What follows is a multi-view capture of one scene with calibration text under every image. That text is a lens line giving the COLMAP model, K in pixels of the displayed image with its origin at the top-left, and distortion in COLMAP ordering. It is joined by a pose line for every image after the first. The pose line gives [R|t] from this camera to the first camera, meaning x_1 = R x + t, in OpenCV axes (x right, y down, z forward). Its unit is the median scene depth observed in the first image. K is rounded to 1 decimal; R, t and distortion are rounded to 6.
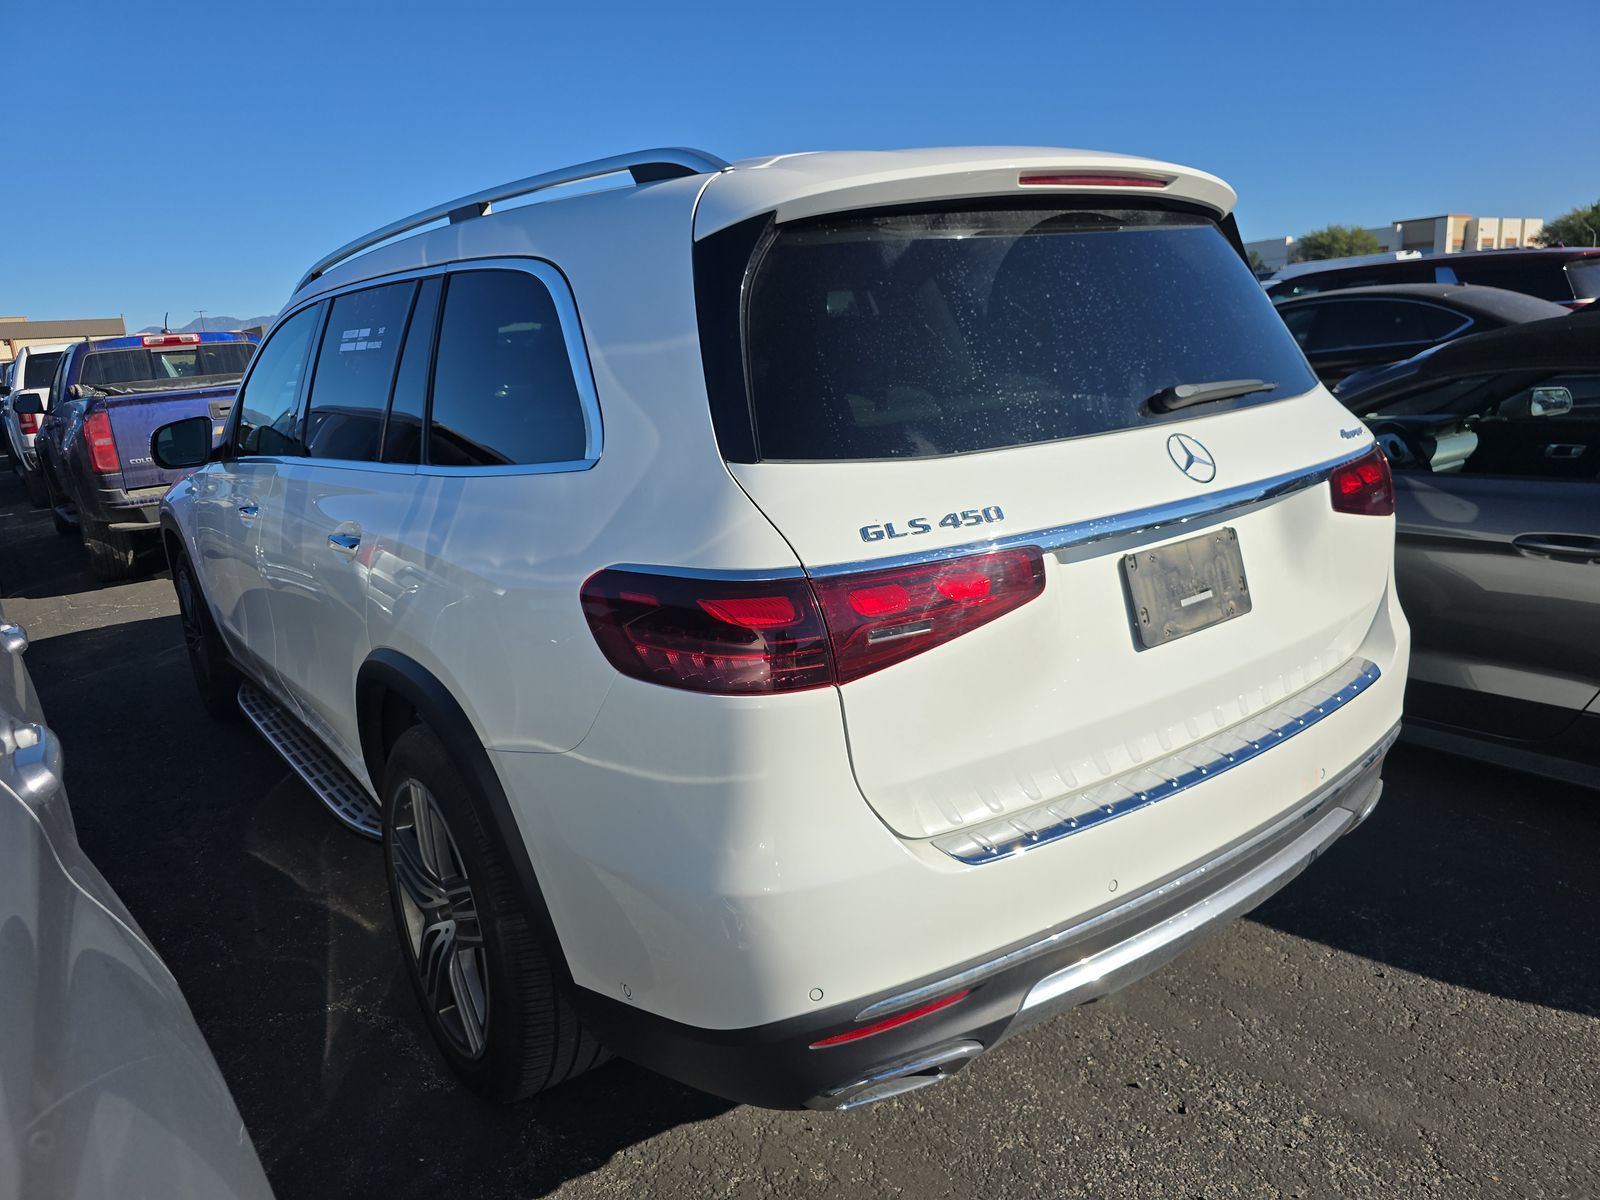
lens RADIAL K [[1120.8, 0, 800.0], [0, 1120.8, 600.0], [0, 0, 1]] dist [0.054364, -0.050014]
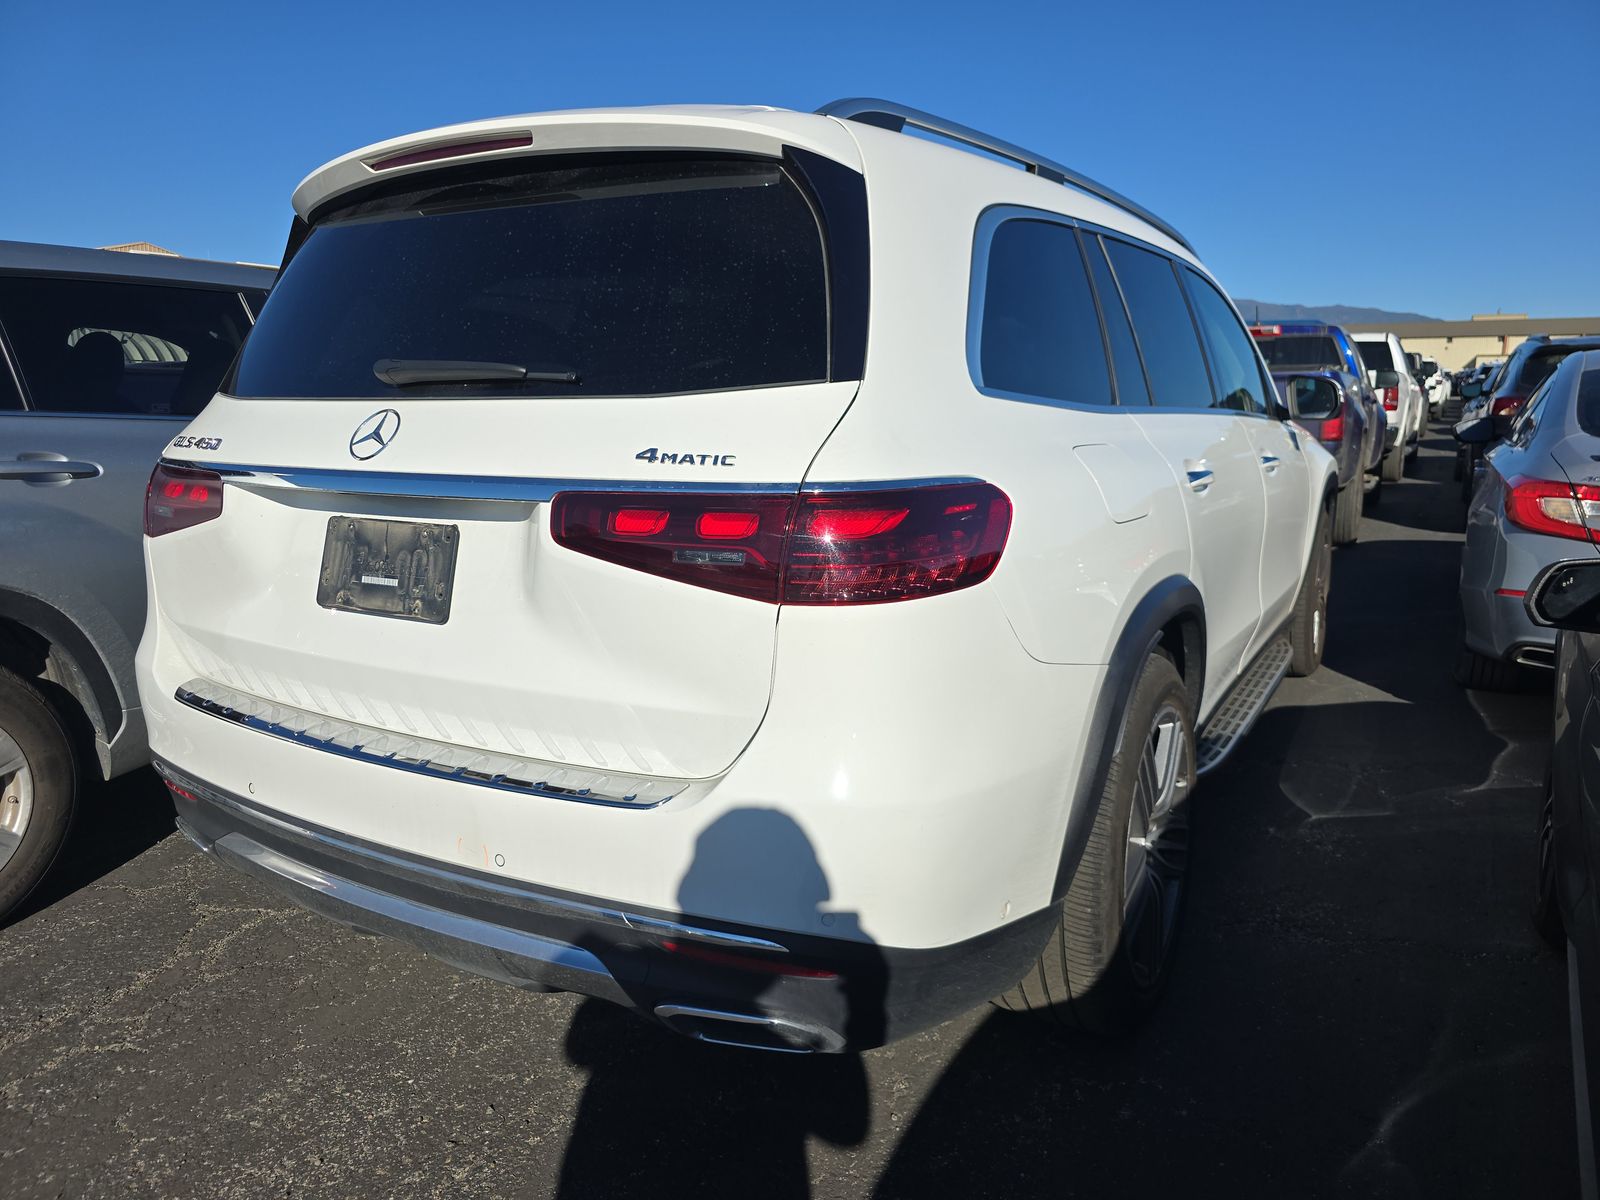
lens RADIAL K [[1120.8, 0, 800.0], [0, 1120.8, 600.0], [0, 0, 1]] dist [0.054364, -0.050014]
pose [[0.359179, 0.236335, -0.902849, 1.394475], [-0.235312, 0.959083, 0.157441, -0.228741], [0.903116, 0.155901, 0.400095, 0.966080]]
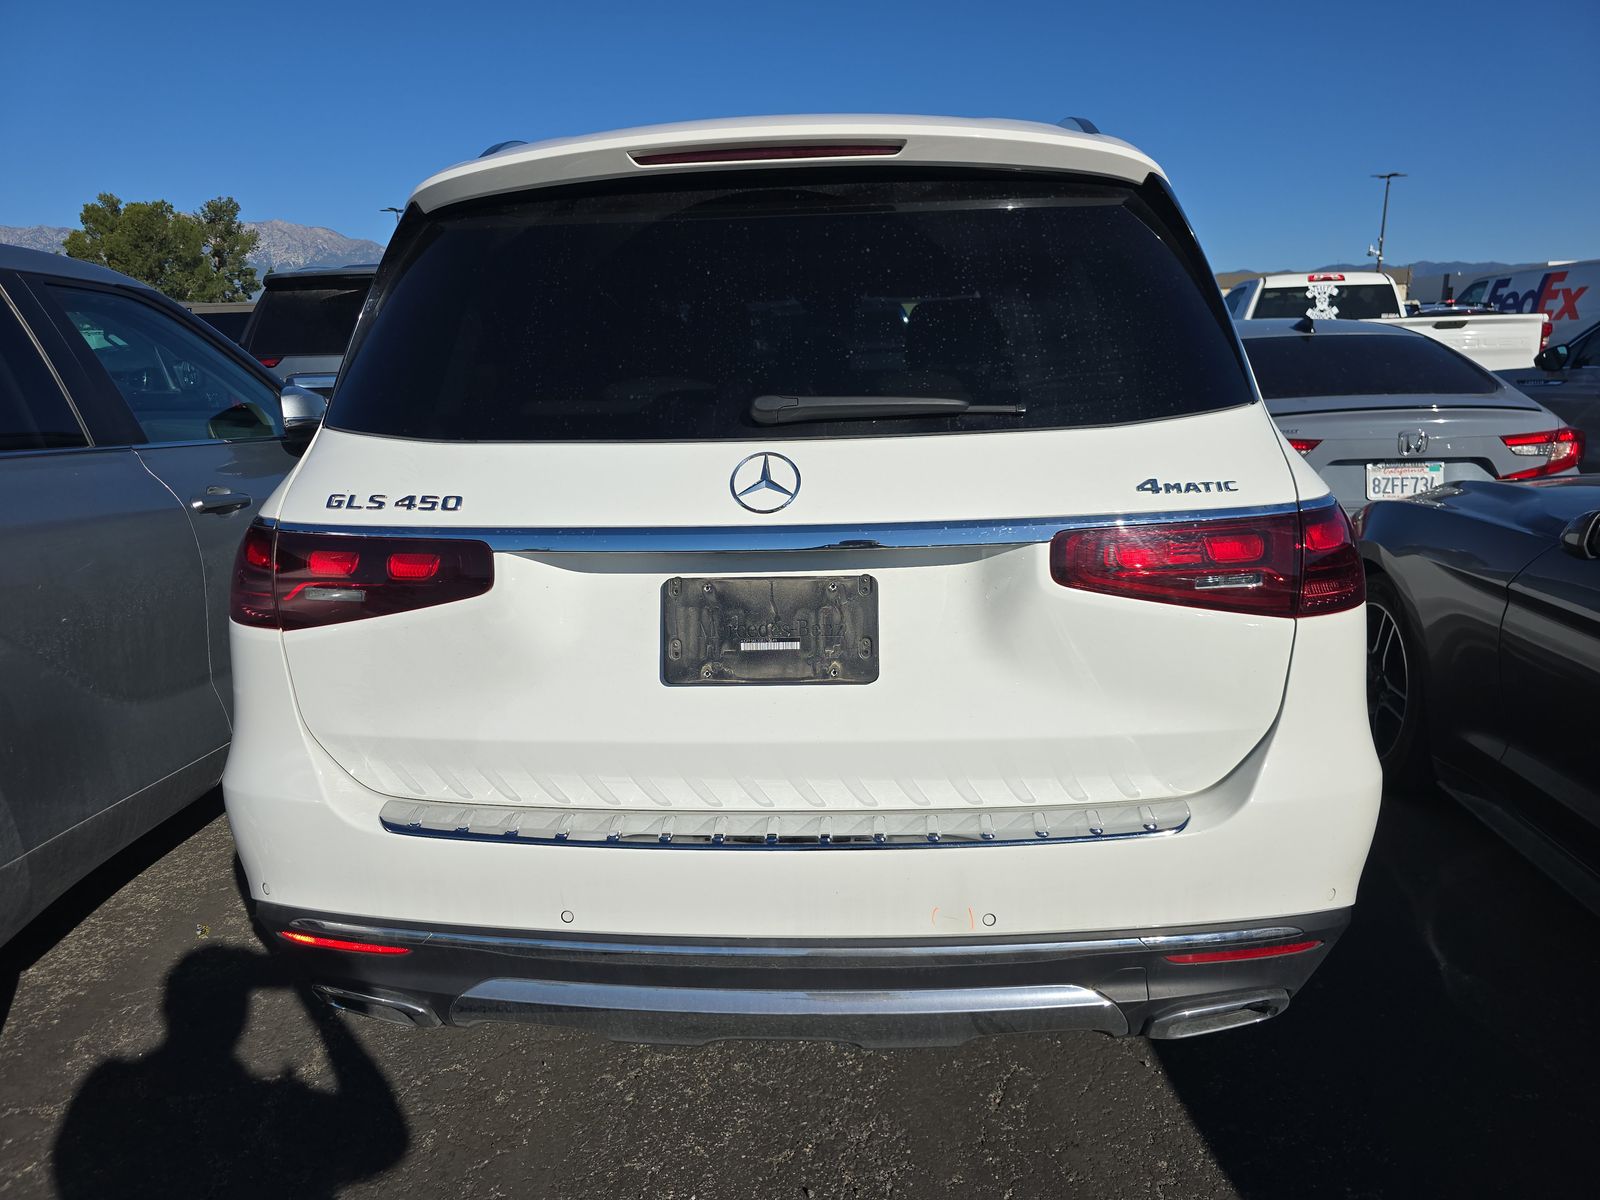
lens RADIAL K [[1094.8, 0, 808.5], [0, 1094.8, 601.2], [0, 0, 1]] dist [0.043233, 0.000862]
pose [[0.744187, 0.203544, -0.636204, 0.920653], [-0.176188, 0.978527, 0.106972, -0.132584], [0.644316, 0.032484, 0.764069, 0.391636]]
